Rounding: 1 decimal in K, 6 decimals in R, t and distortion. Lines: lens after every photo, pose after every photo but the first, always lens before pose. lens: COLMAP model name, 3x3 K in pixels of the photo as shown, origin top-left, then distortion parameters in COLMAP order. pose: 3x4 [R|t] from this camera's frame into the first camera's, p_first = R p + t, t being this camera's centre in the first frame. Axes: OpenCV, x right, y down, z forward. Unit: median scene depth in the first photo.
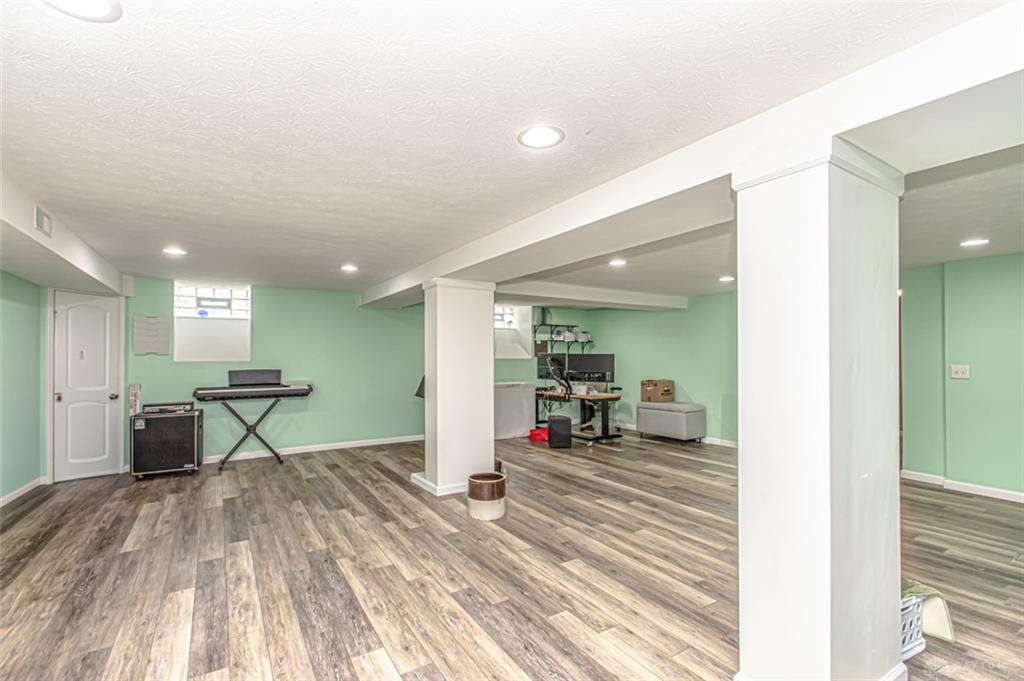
lens RADIAL K [[453.0, 0, 483.1], [0, 453.0, 351.5], [0, 0, 1]] dist [-0.020397, -0.001053]
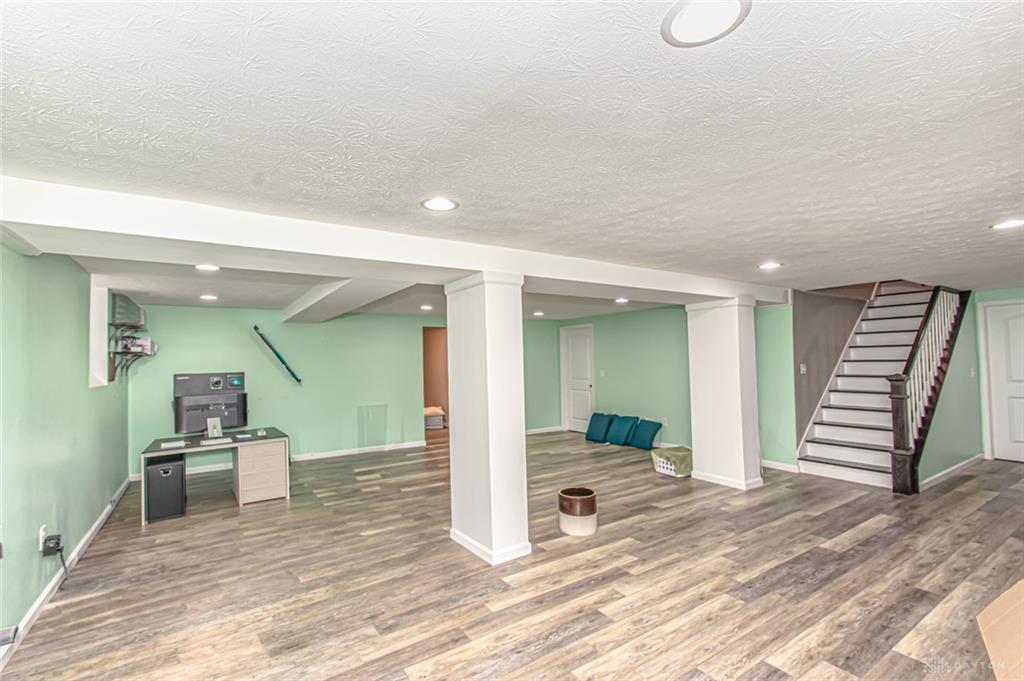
lens RADIAL K [[453.0, 0, 509.1], [0, 453.0, 344.7], [0, 0, 1]] dist [-0.020397, -0.001053]
pose [[-0.032578, 0.029418, 0.999036, -1.146093], [0.015003, 0.999469, -0.028942, -0.025195], [-0.999357, 0.014045, -0.033002, 1.358062]]
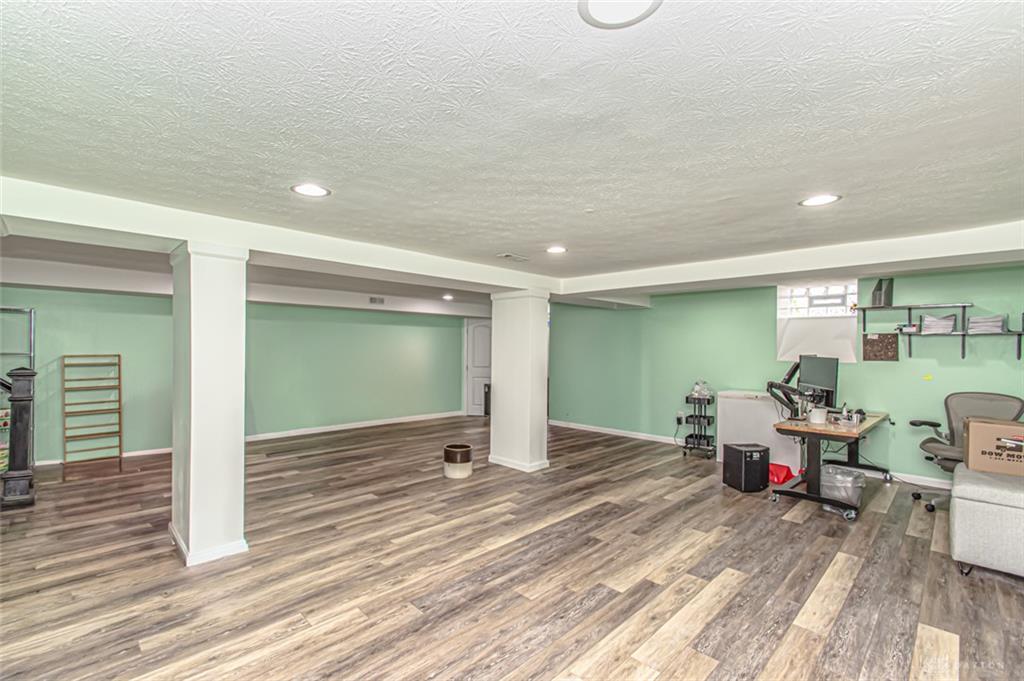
lens RADIAL K [[453.0, 0, 510.3], [0, 453.0, 348.7], [0, 0, 1]] dist [-0.020397, -0.001053]
pose [[0.226448, -0.007063, -0.973998, 1.542836], [0.003228, 0.999974, -0.006501, -0.004404], [0.974018, -0.001672, 0.226465, 0.975765]]
